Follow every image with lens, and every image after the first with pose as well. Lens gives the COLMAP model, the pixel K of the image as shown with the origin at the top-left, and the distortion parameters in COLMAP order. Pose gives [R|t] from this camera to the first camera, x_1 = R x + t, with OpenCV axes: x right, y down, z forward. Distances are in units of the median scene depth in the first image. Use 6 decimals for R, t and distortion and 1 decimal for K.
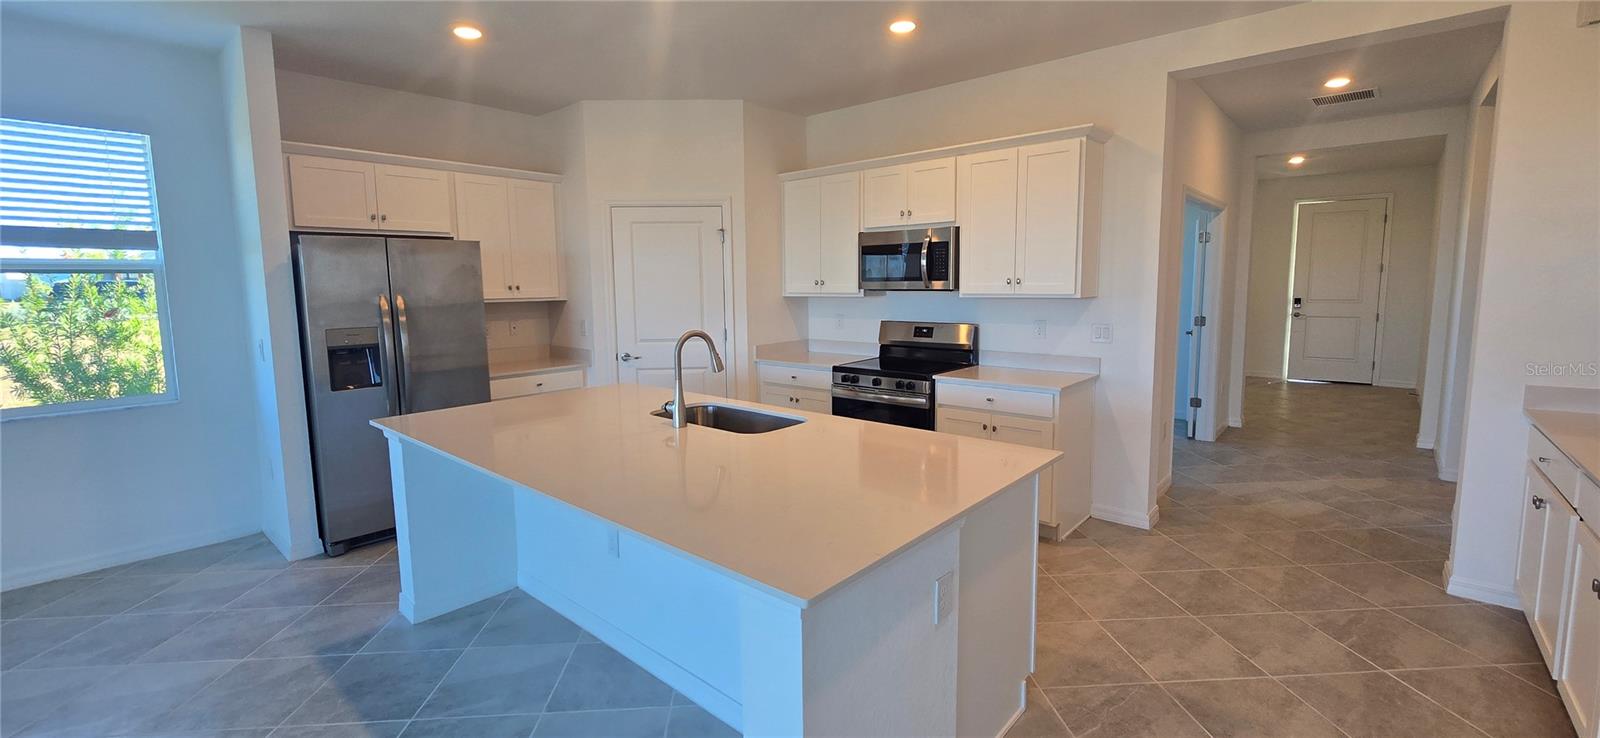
lens RADIAL K [[654.7, 0, 795.7], [0, 654.7, 350.1], [0, 0, 1]] dist [-0.001401, -0.000317]
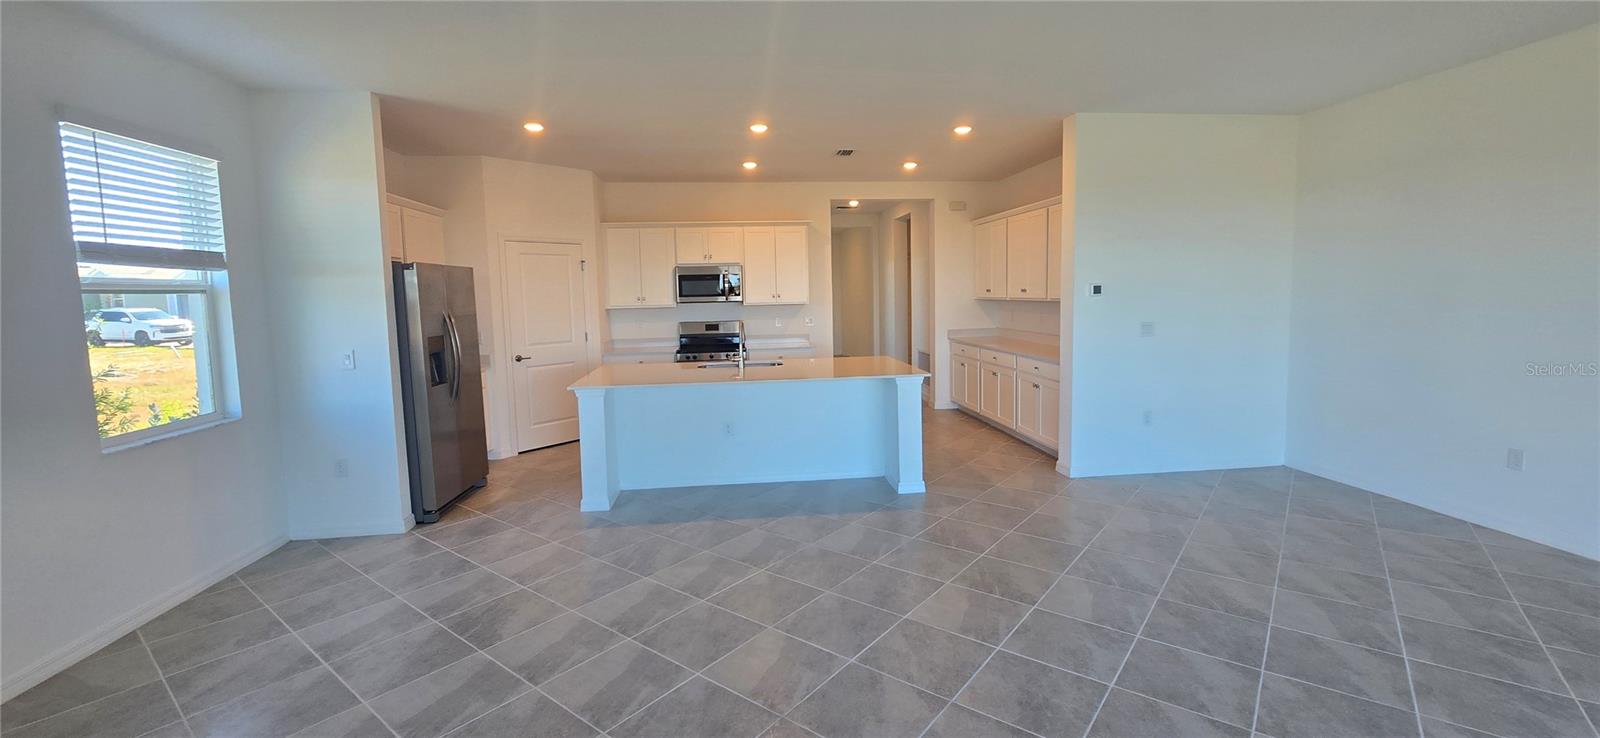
lens RADIAL K [[654.5, 0, 788.9], [0, 654.5, 370.3], [0, 0, 1]] dist [-0.001103, -0.000228]
pose [[0.675101, -0.089384, 0.732291, -1.003447], [0.088612, 0.995271, 0.039792, 0.035957], [-0.732385, 0.038026, 0.679829, -0.302800]]
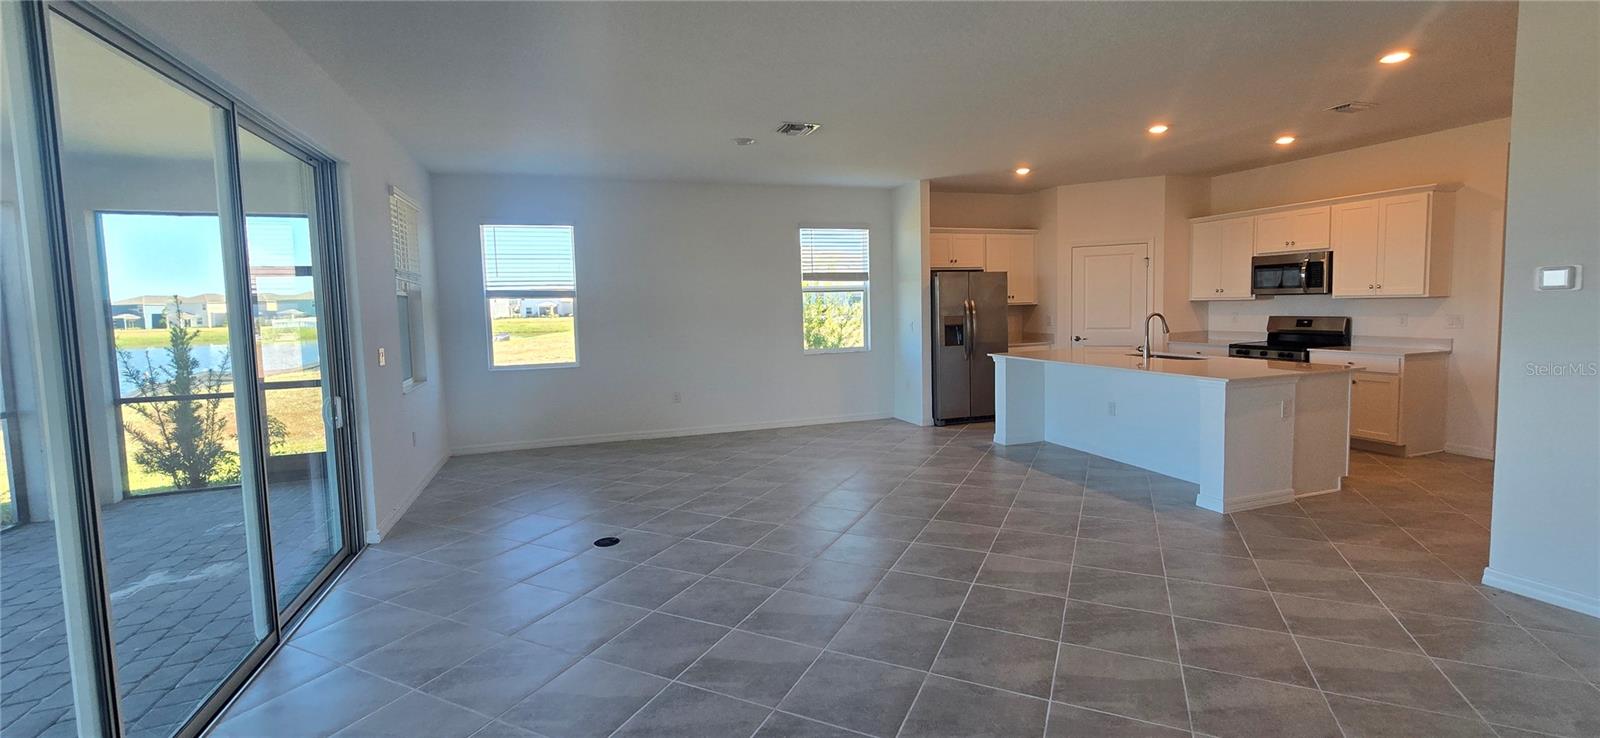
lens RADIAL K [[654.7, 0, 795.7], [0, 654.7, 350.1], [0, 0, 1]] dist [-0.001401, -0.000317]
pose [[0.869903, 0.026454, -0.492513, -0.078372], [-0.037570, 0.999213, -0.012689, 0.104193], [0.491790, 0.029543, 0.870213, -0.913106]]
